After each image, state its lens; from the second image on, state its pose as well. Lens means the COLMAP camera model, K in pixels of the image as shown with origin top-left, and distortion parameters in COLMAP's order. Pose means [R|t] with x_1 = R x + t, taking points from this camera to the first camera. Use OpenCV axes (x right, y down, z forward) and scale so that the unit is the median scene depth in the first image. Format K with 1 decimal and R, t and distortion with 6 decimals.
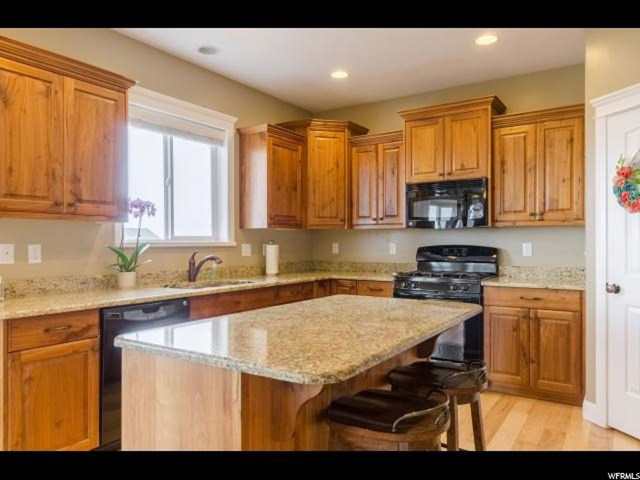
lens RADIAL K [[464.4, 0, 320.0], [0, 464.4, 240.0], [0, 0, 1]] dist [-0.006350, -0.002668]
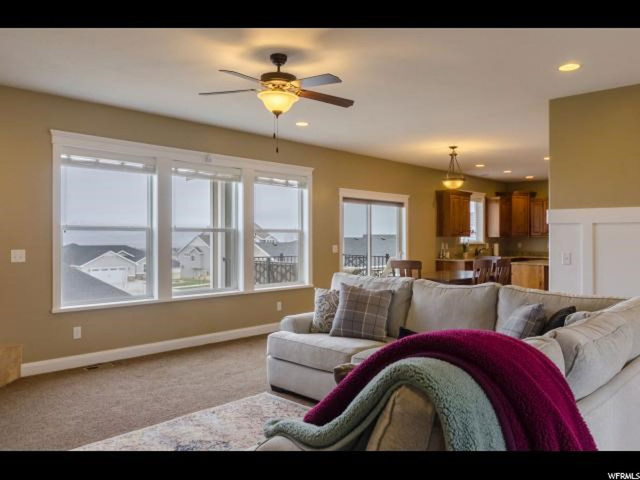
lens RADIAL K [[498.2, 0, 320.0], [0, 498.2, 240.0], [0, 0, 1]] dist [-0.006184, -0.001818]
pose [[0.984612, 0.006815, -0.174621, -0.651422], [-0.004777, 0.999915, 0.012091, -0.041322], [0.174689, -0.011071, 0.984561, -2.010936]]
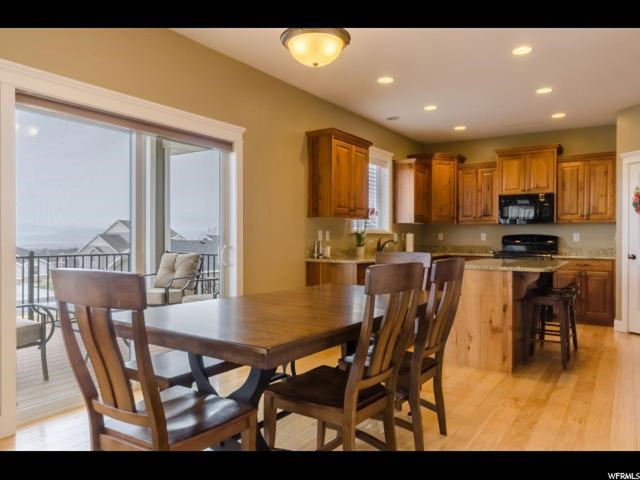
lens RADIAL K [[473.9, 0, 319.7], [0, 473.9, 235.6], [0, 0, 1]] dist [0.002507, 0.001429]
pose [[0.999980, 0.005926, 0.002381, -0.476136], [-0.005931, 0.999980, 0.002195, 0.017345], [-0.002368, -0.002209, 0.999995, -0.686264]]
